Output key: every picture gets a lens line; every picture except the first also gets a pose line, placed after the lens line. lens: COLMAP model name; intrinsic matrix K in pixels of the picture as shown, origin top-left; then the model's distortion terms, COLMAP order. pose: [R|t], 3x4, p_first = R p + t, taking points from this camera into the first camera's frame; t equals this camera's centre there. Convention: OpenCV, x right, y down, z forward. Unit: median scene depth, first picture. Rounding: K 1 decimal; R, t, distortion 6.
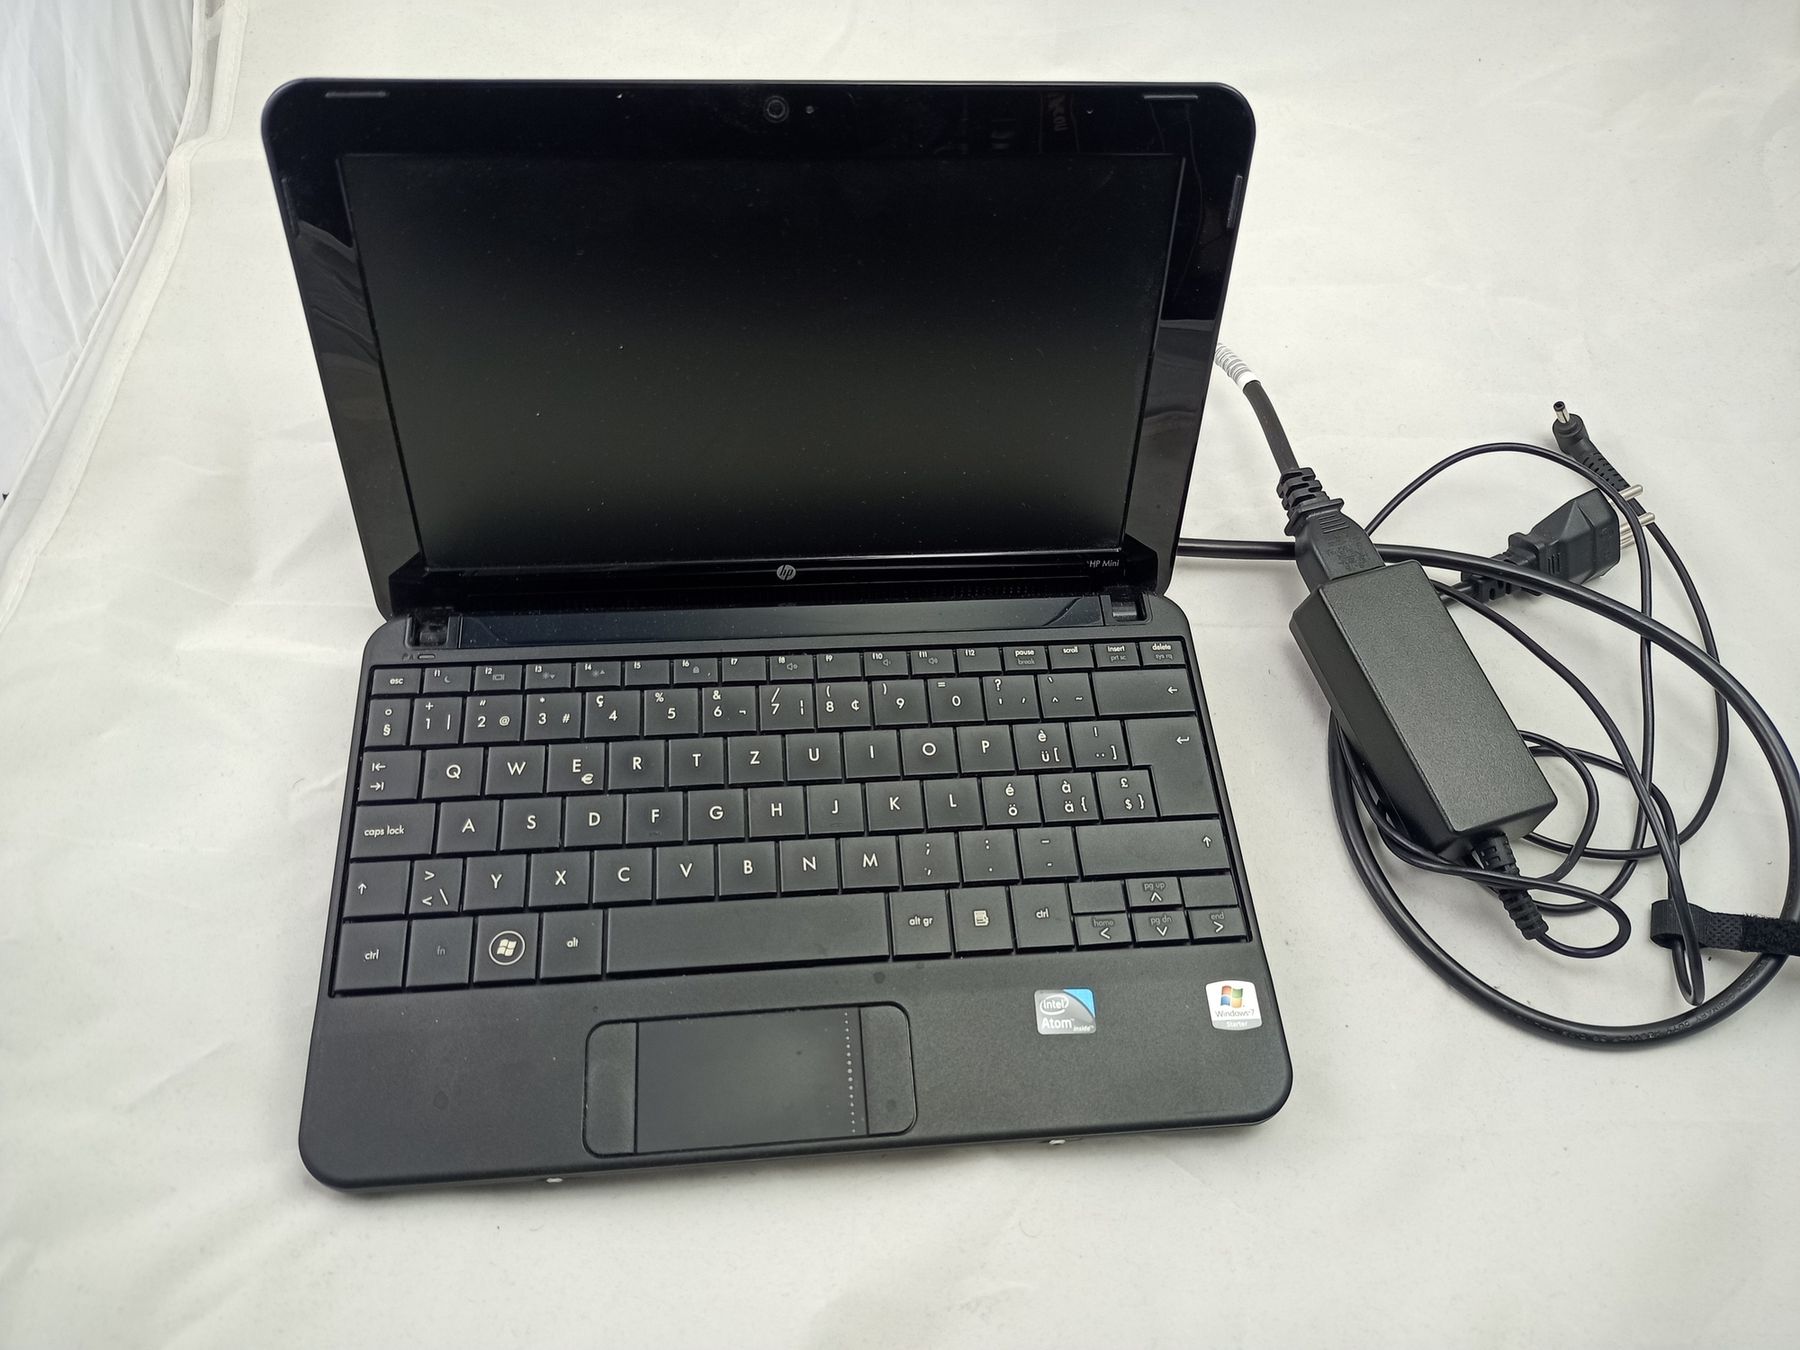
lens RADIAL K [[1430.8, 0, 900.0], [0, 1430.8, 675.0], [0, 0, 1]] dist [0.074226, -0.000542]
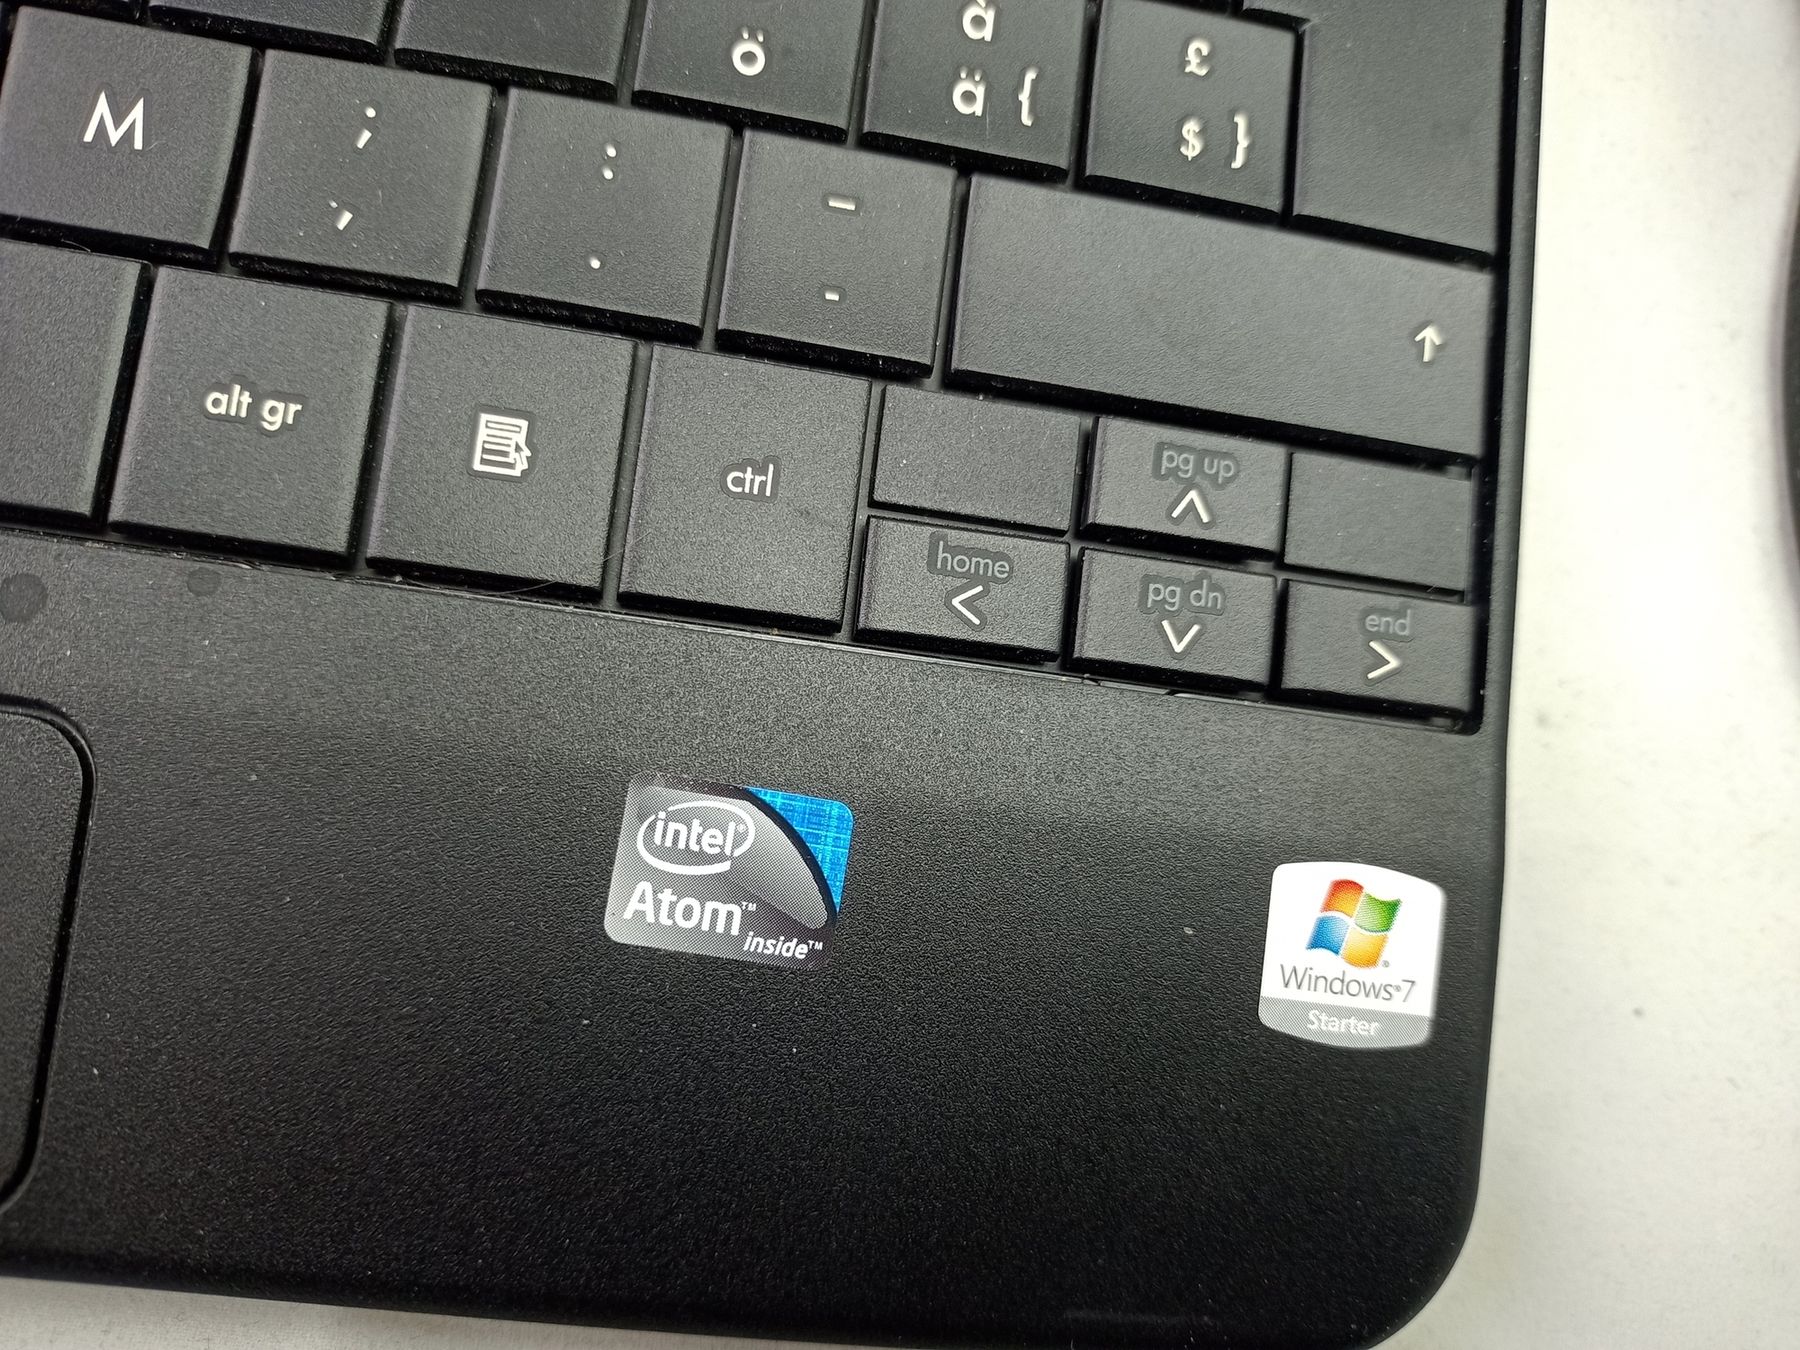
lens RADIAL K [[1407.0, 0, 897.2], [0, 1407.0, 772.8], [0, 0, 1]] dist [-0.021102, -0.003581]
pose [[0.977196, 0.206010, 0.051457, 0.122696], [-0.208701, 0.887158, 0.411576, 0.103808], [0.039138, -0.412929, 0.909922, 0.748351]]
